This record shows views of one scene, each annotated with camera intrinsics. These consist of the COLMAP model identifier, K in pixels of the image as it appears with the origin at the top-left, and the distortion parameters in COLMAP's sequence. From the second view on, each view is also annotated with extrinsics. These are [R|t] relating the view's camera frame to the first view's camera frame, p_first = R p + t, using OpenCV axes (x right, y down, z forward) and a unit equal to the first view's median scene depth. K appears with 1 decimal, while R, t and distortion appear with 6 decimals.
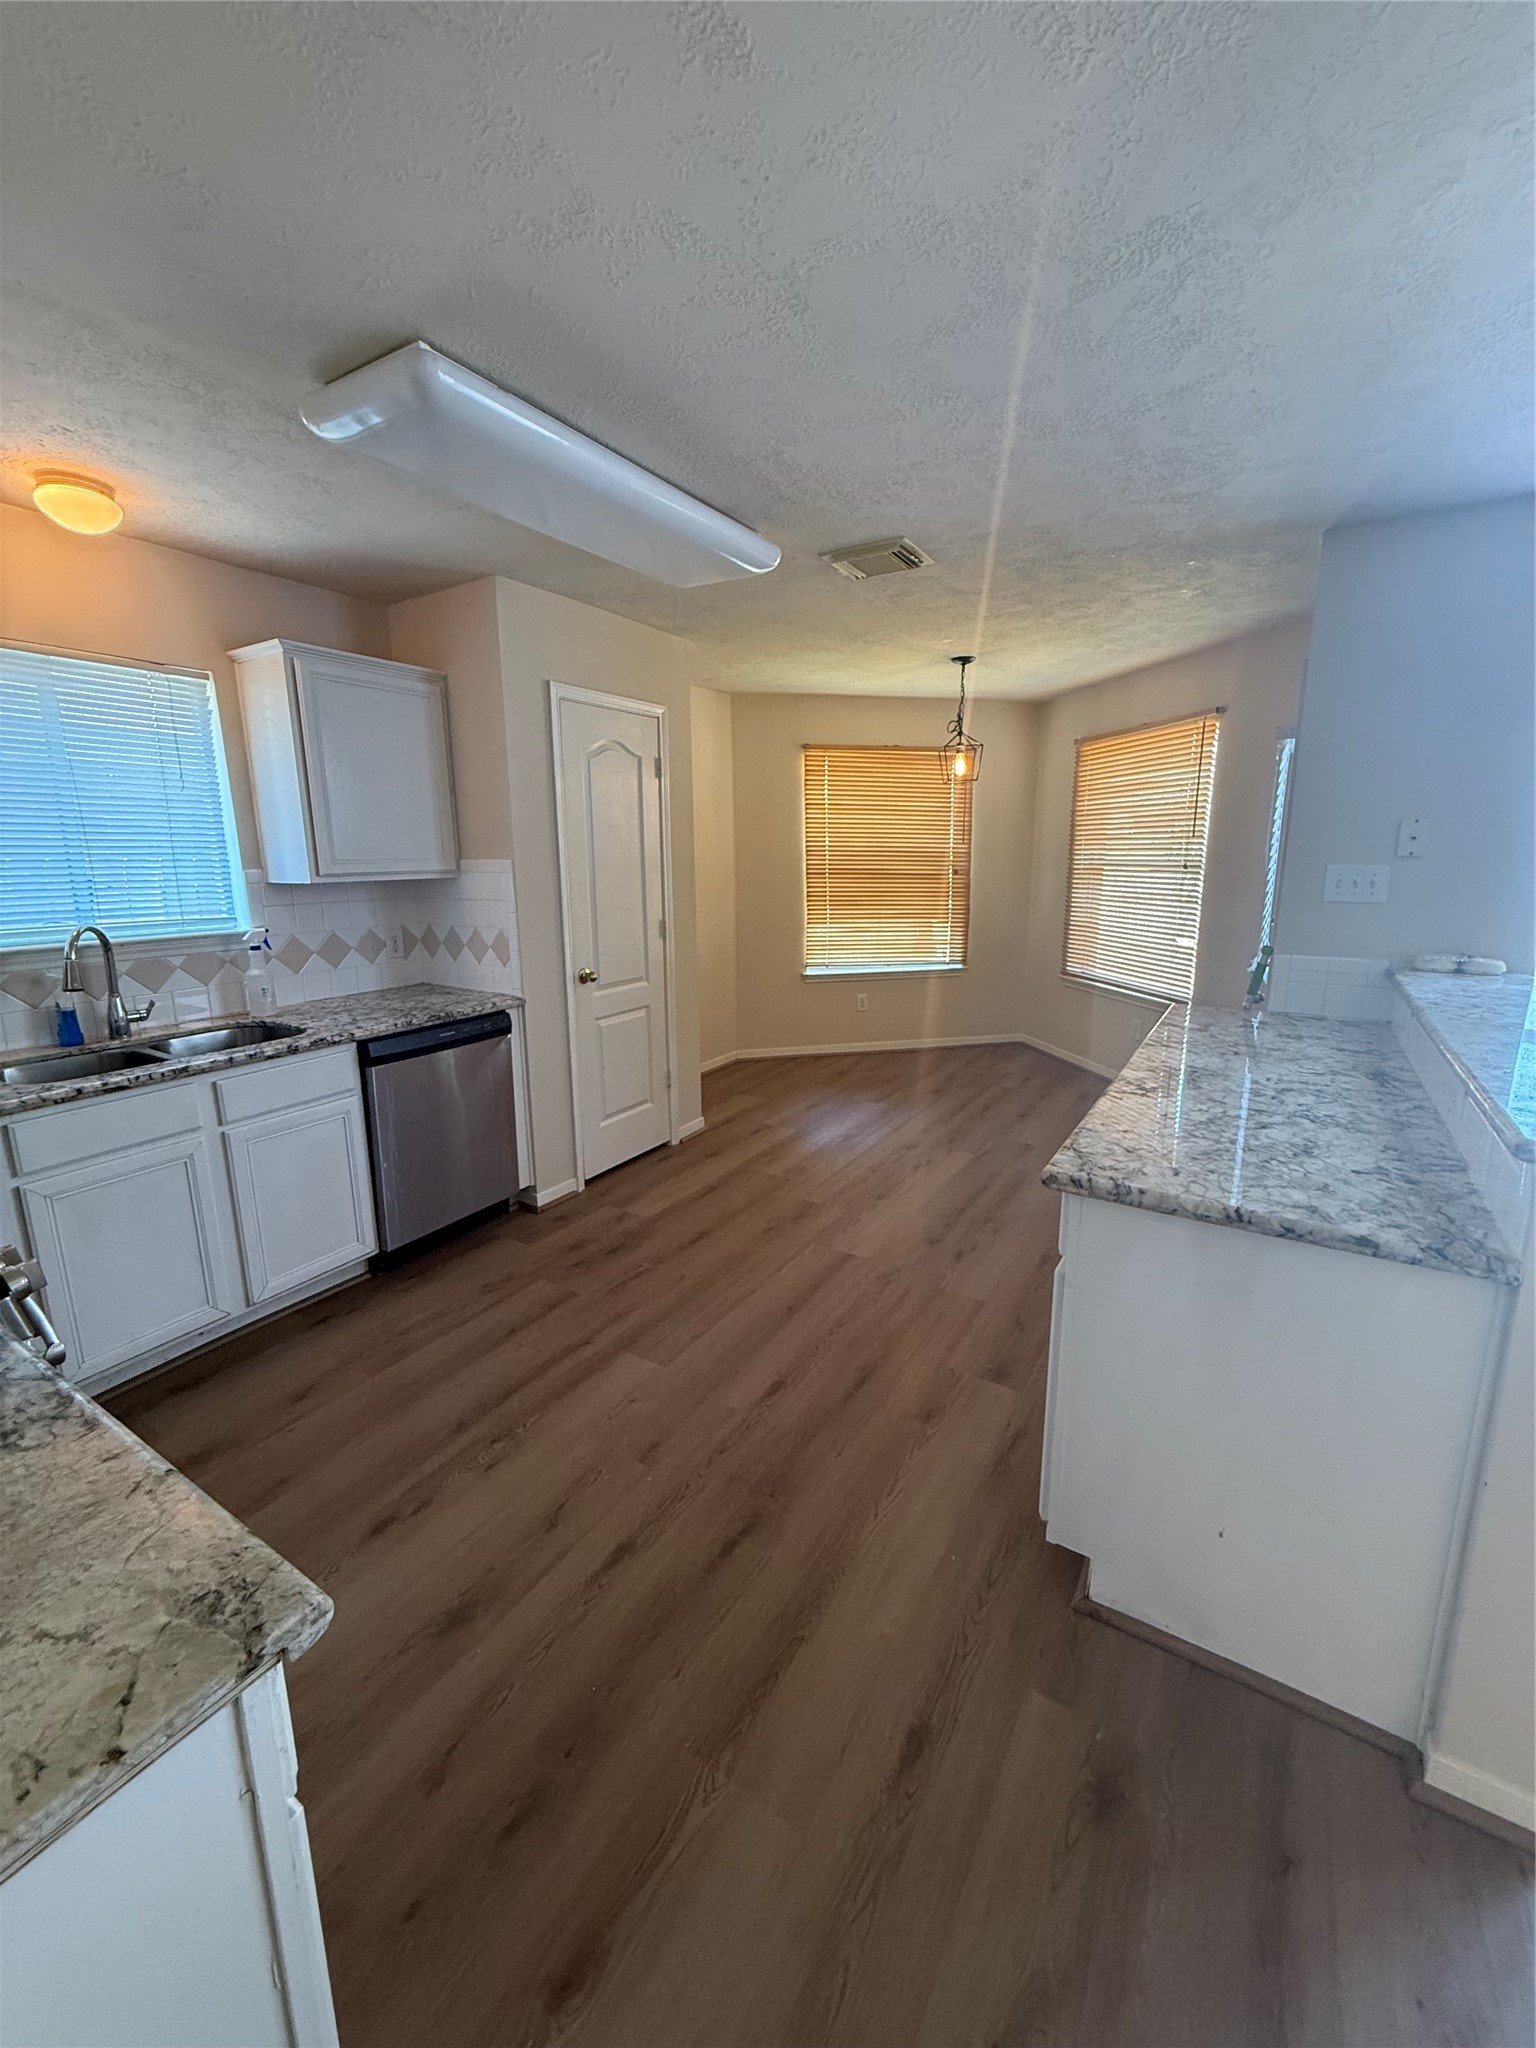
lens RADIAL K [[823.0, 0, 766.4], [0, 823.0, 1020.6], [0, 0, 1]] dist [0.003239, -0.000797]
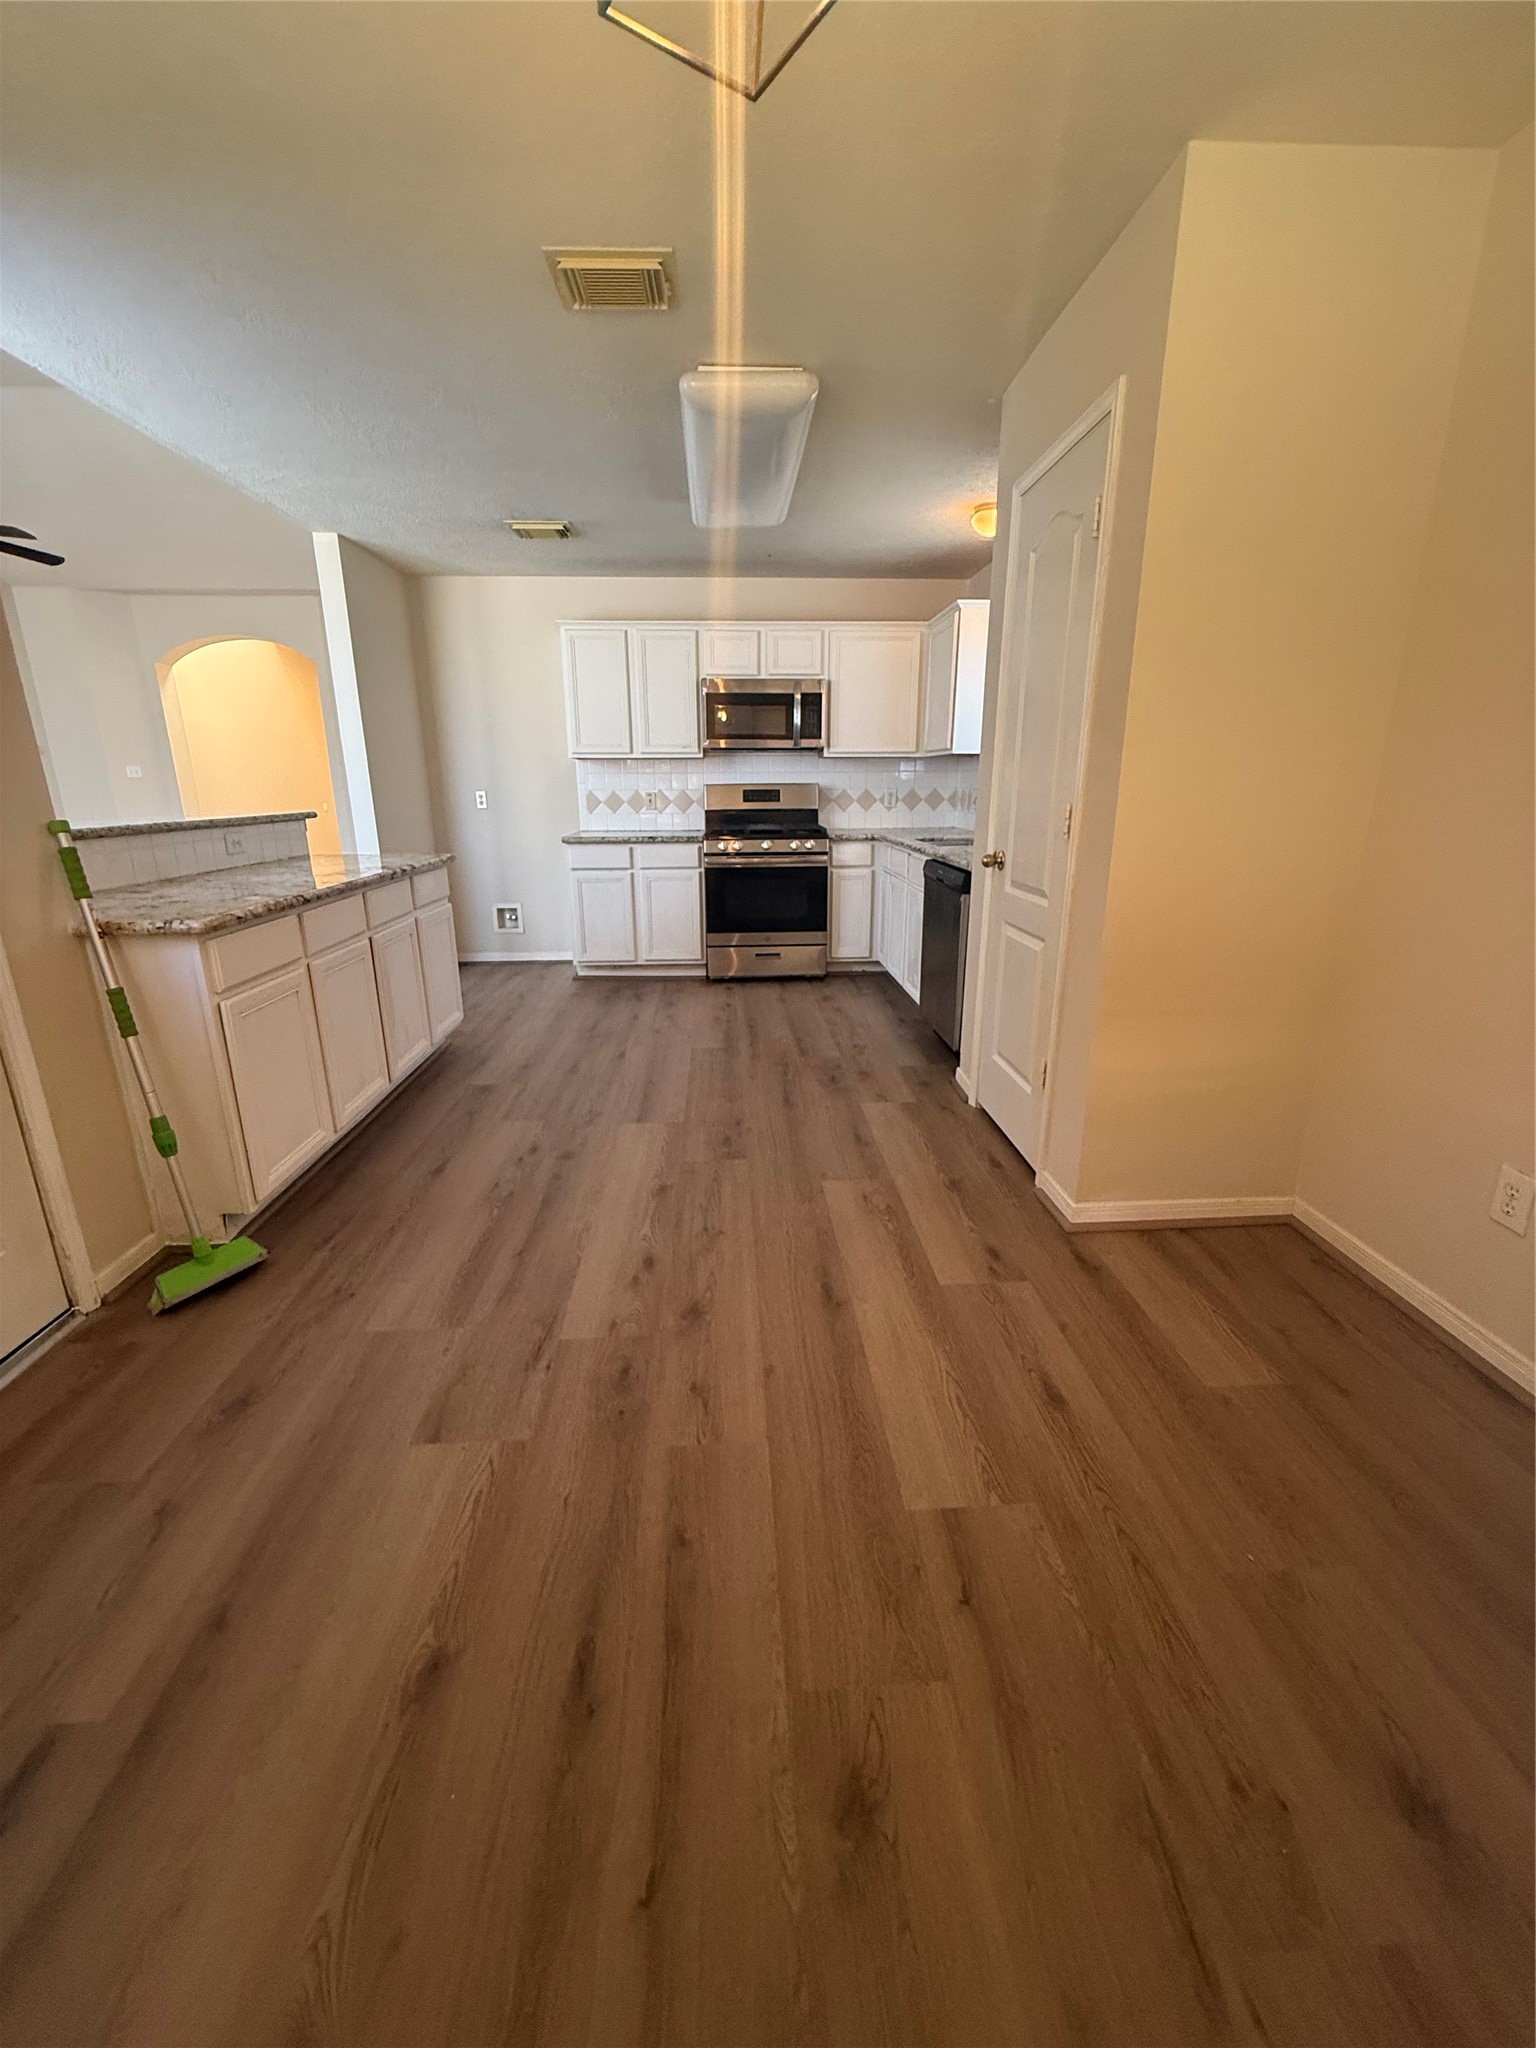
lens RADIAL K [[823.0, 0, 763.9], [0, 823.0, 1022.5], [0, 0, 1]] dist [0.003239, -0.000797]
pose [[-0.822194, 0.168442, -0.543714, 0.464771], [-0.106222, 0.893027, 0.437286, -0.257922], [0.559209, 0.417288, -0.716349, 1.622341]]
